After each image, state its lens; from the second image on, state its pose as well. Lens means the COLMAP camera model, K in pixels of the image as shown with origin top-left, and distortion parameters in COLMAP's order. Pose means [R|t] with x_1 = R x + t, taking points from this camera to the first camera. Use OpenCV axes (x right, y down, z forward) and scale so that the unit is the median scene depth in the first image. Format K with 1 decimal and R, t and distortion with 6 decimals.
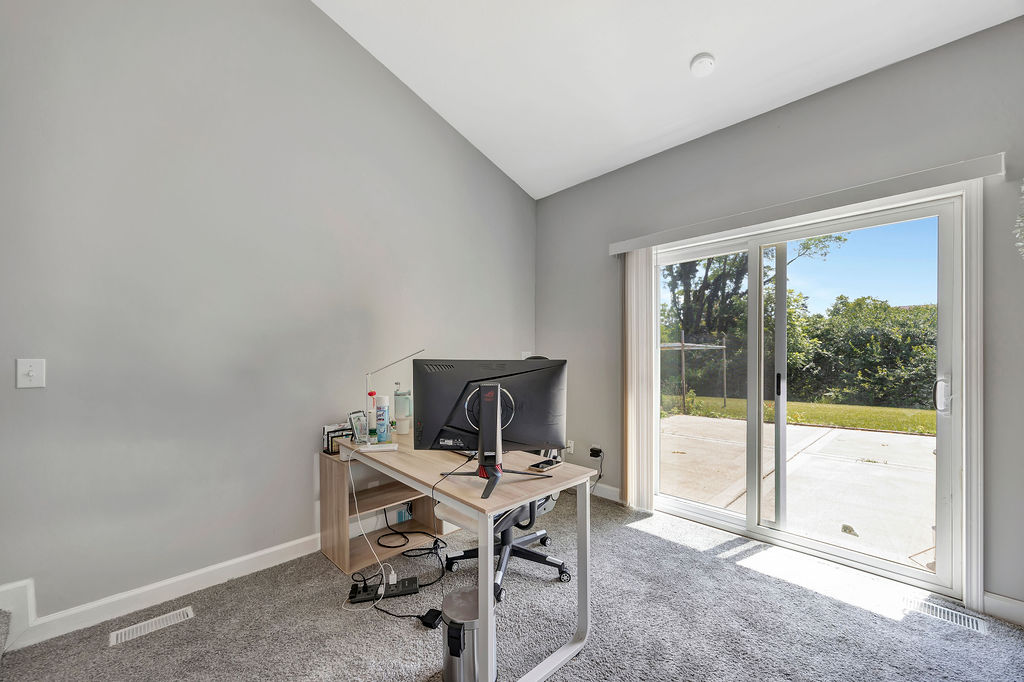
lens RADIAL K [[393.0, 0, 503.2], [0, 393.0, 357.0], [0, 0, 1]] dist [-0.007227, 0.001253]
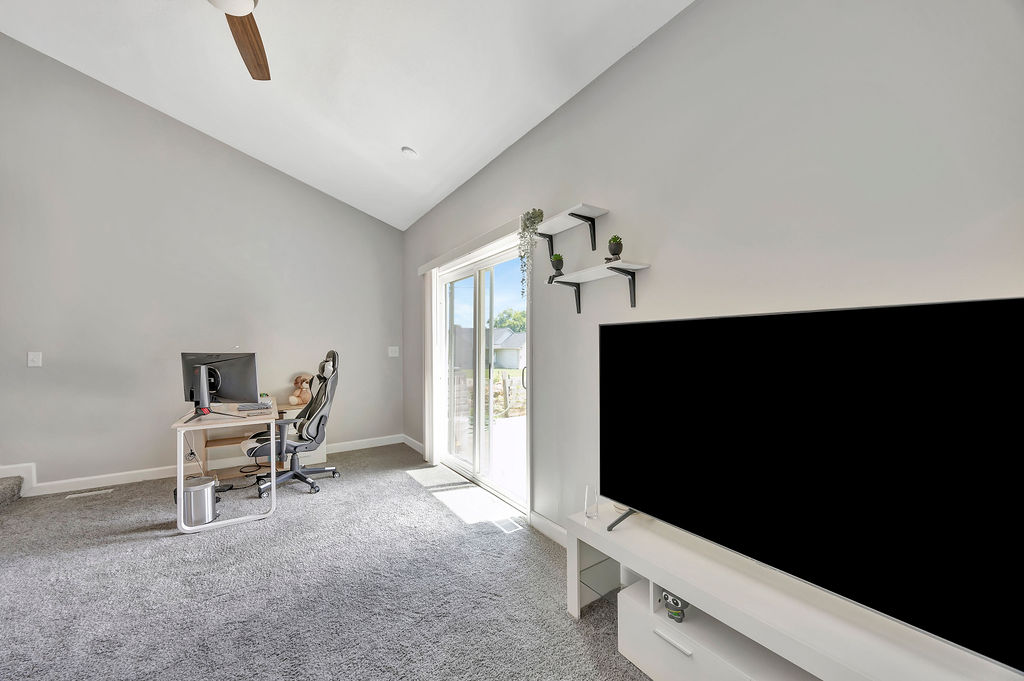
lens RADIAL K [[393.0, 0, 509.8], [0, 393.0, 344.2], [0, 0, 1]] dist [-0.007227, 0.001253]
pose [[0.982877, -0.002898, -0.184241, 1.328474], [0.000721, 0.999929, -0.011881, -0.010171], [0.184262, 0.011545, 0.982809, -0.445131]]
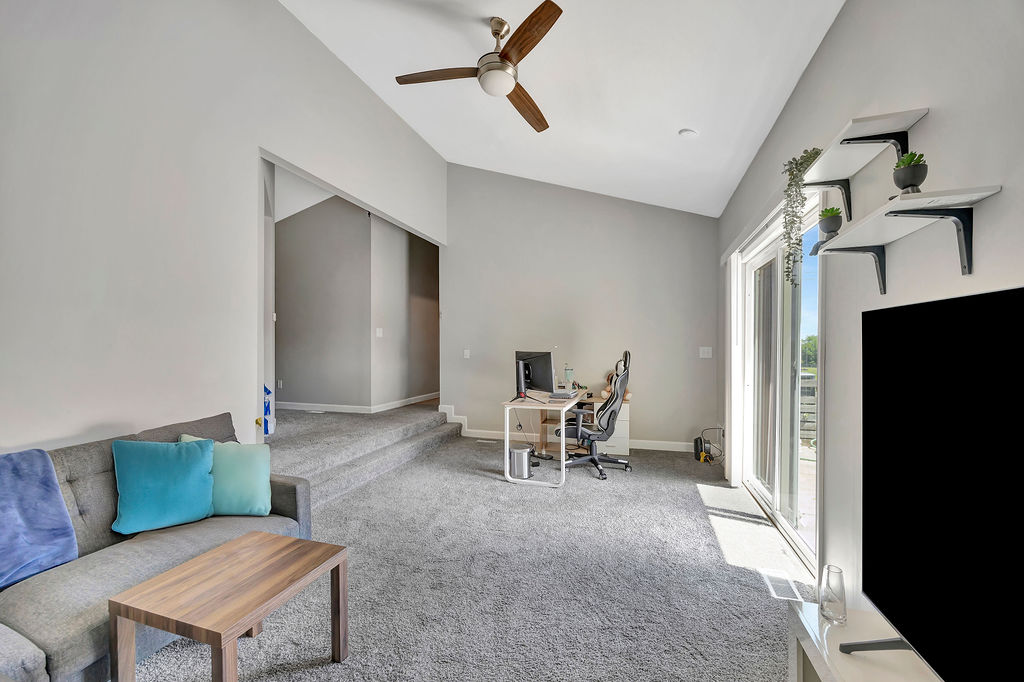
lens RADIAL K [[393.0, 0, 510.5], [0, 393.0, 346.9], [0, 0, 1]] dist [-0.007227, 0.001253]
pose [[0.464618, 0.000911, -0.885511, 1.641617], [-0.006074, 0.999979, -0.002158, -0.013998], [0.885490, 0.006381, 0.464614, -0.187797]]
